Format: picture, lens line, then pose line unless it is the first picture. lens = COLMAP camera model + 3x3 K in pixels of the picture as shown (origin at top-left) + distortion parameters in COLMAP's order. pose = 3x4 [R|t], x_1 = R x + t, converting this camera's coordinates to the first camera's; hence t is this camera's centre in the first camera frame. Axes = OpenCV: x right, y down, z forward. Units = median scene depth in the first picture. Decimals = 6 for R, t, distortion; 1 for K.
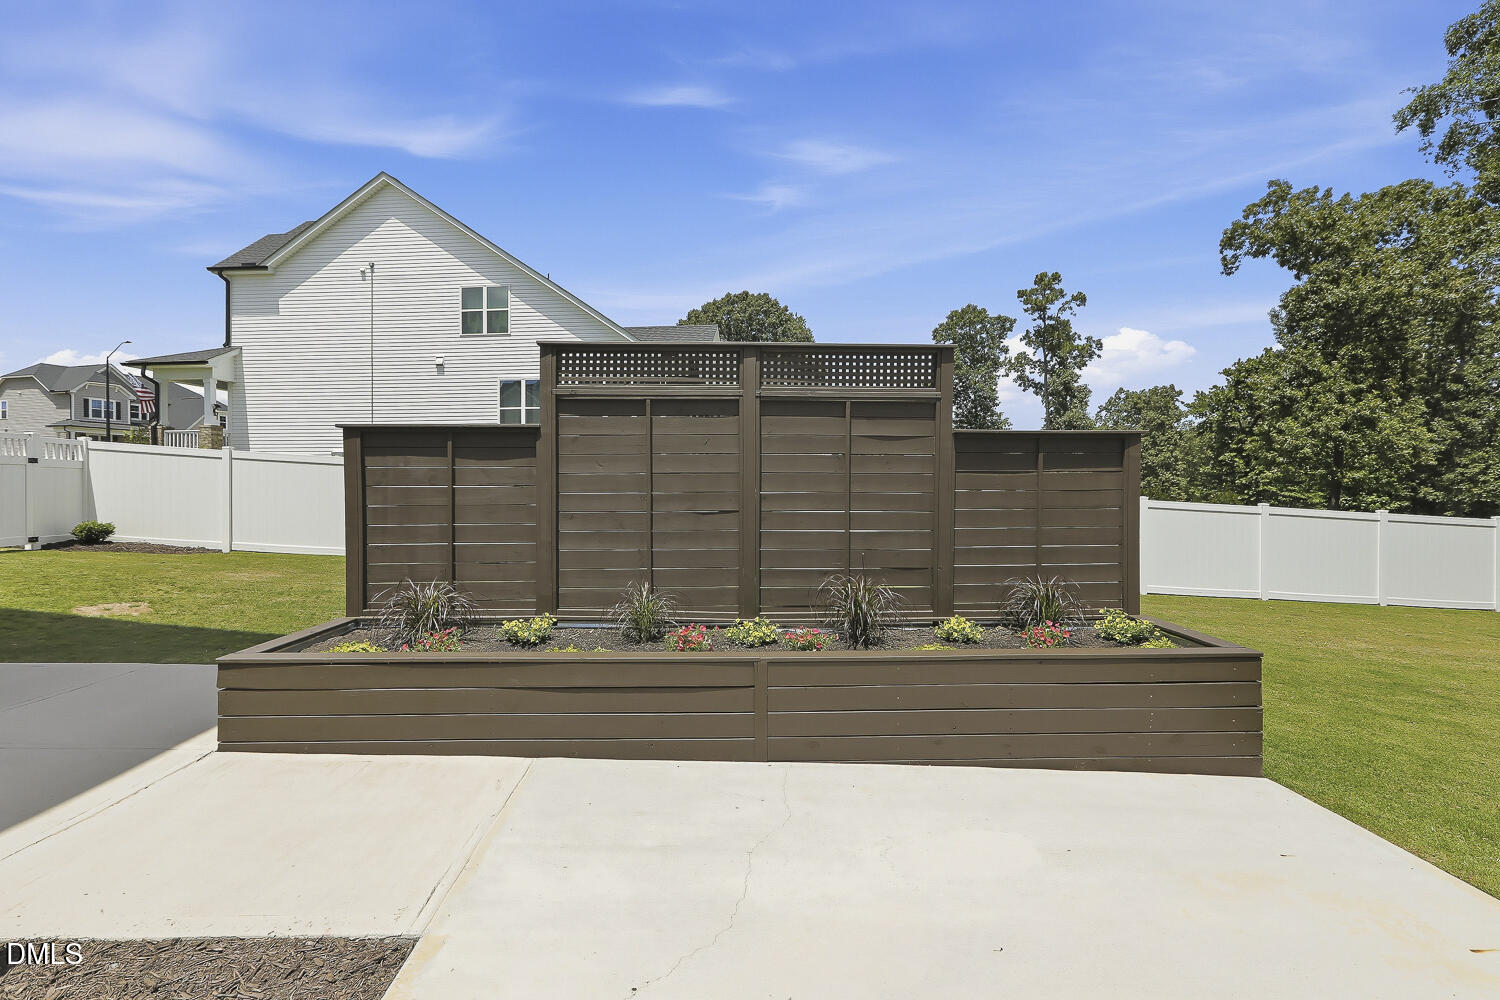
lens RADIAL K [[676.1, 0, 753.0], [0, 676.1, 488.0], [0, 0, 1]] dist [-0.001931, 0.000747]
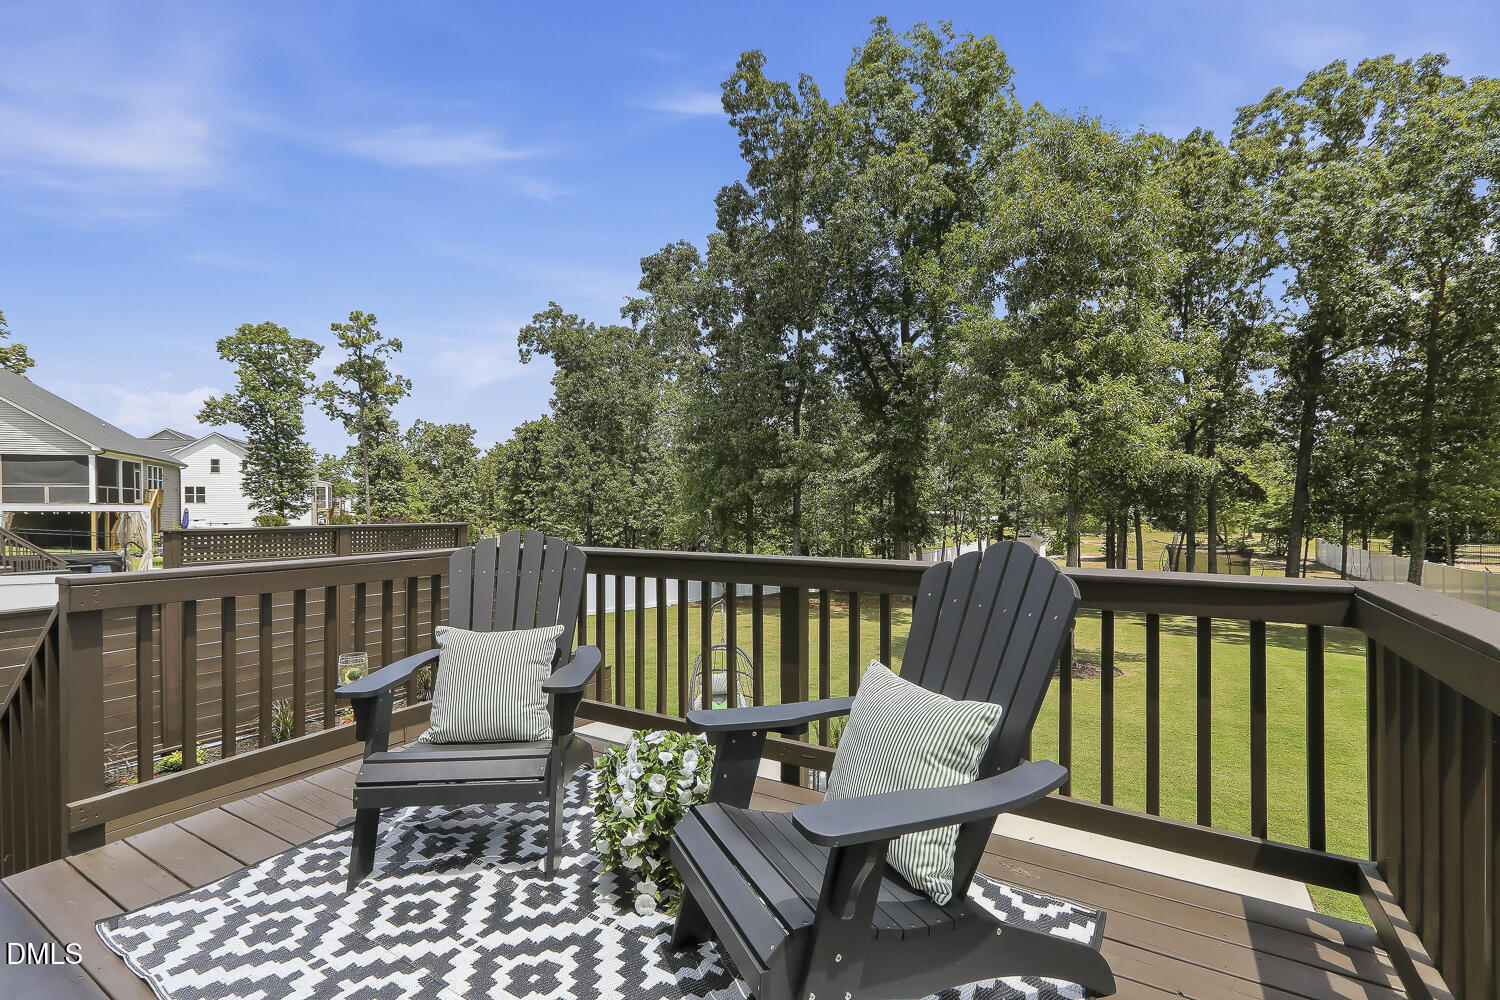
lens RADIAL K [[669.9, 0, 754.2], [0, 669.9, 500.4], [0, 0, 1]] dist [-0.000287, 0.000175]
pose [[0.562085, -0.005250, 0.827063, -0.121315], [0.010604, 0.999943, -0.000859, -0.044396], [-0.827011, 0.009253, 0.562109, -0.097931]]
